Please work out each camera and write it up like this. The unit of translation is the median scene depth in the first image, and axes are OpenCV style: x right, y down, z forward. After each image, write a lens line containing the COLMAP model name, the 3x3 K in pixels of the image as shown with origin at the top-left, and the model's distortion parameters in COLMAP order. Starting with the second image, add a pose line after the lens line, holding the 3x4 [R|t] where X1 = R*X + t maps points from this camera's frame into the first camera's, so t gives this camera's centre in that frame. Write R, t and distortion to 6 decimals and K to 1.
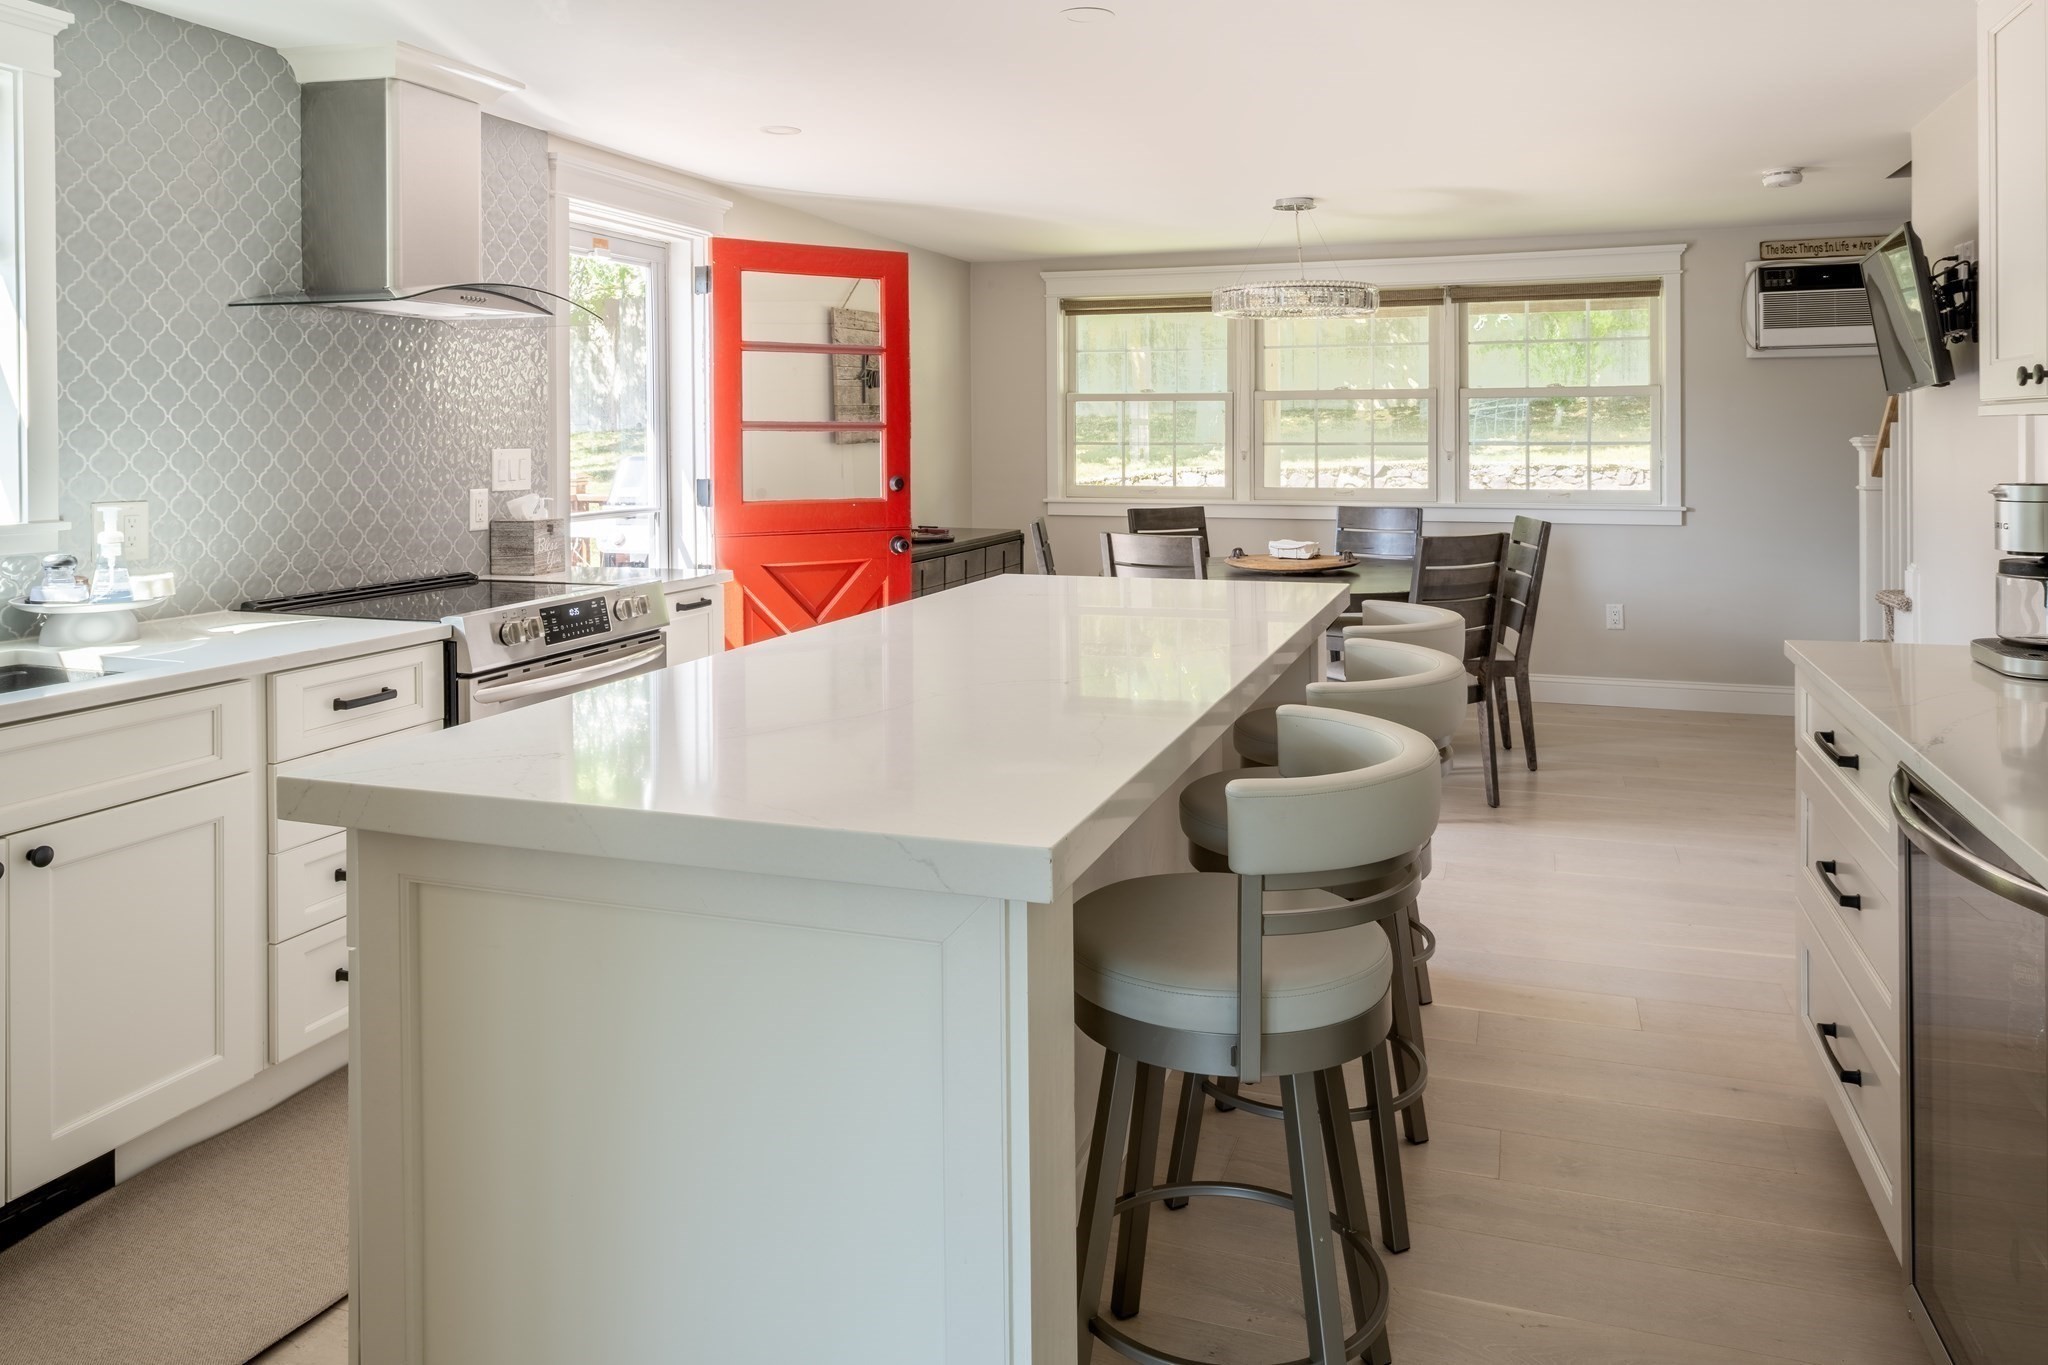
lens RADIAL K [[1407.7, 0, 1029.3], [0, 1407.7, 575.0], [0, 0, 1]] dist [0.077371, 0.002345]
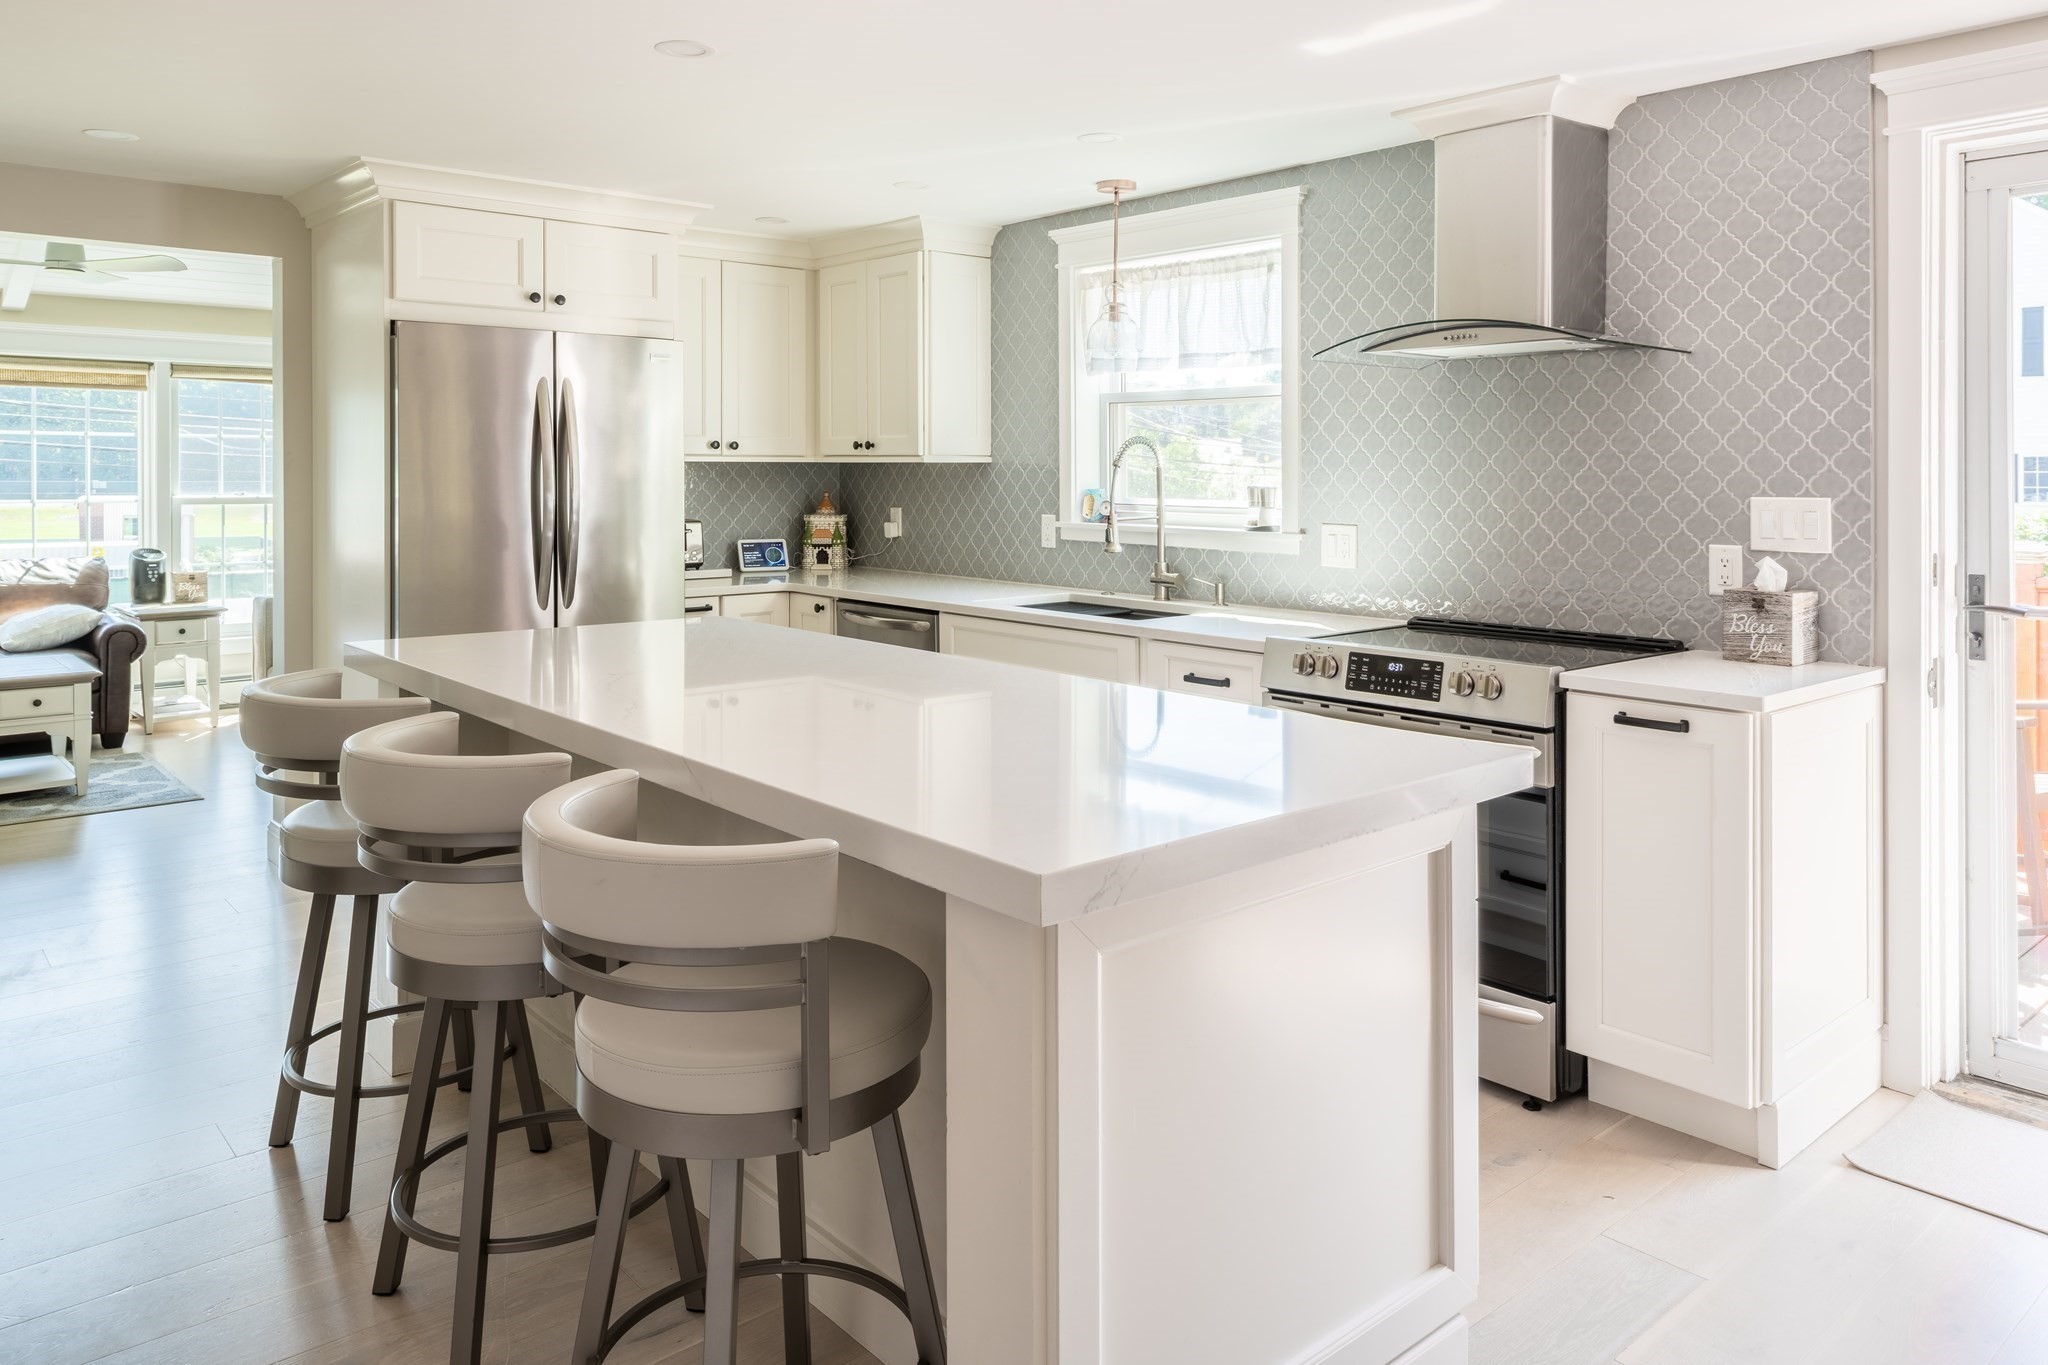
lens RADIAL K [[1376.8, 0, 1024.0], [0, 1376.8, 682.5], [0, 0, 1]] dist [-0.040963, -0.000359]
pose [[-0.502193, 0.138914, -0.853525, 0.580355], [-0.084999, 0.974304, 0.208582, -0.133220], [0.860568, 0.177298, -0.477481, 1.232556]]
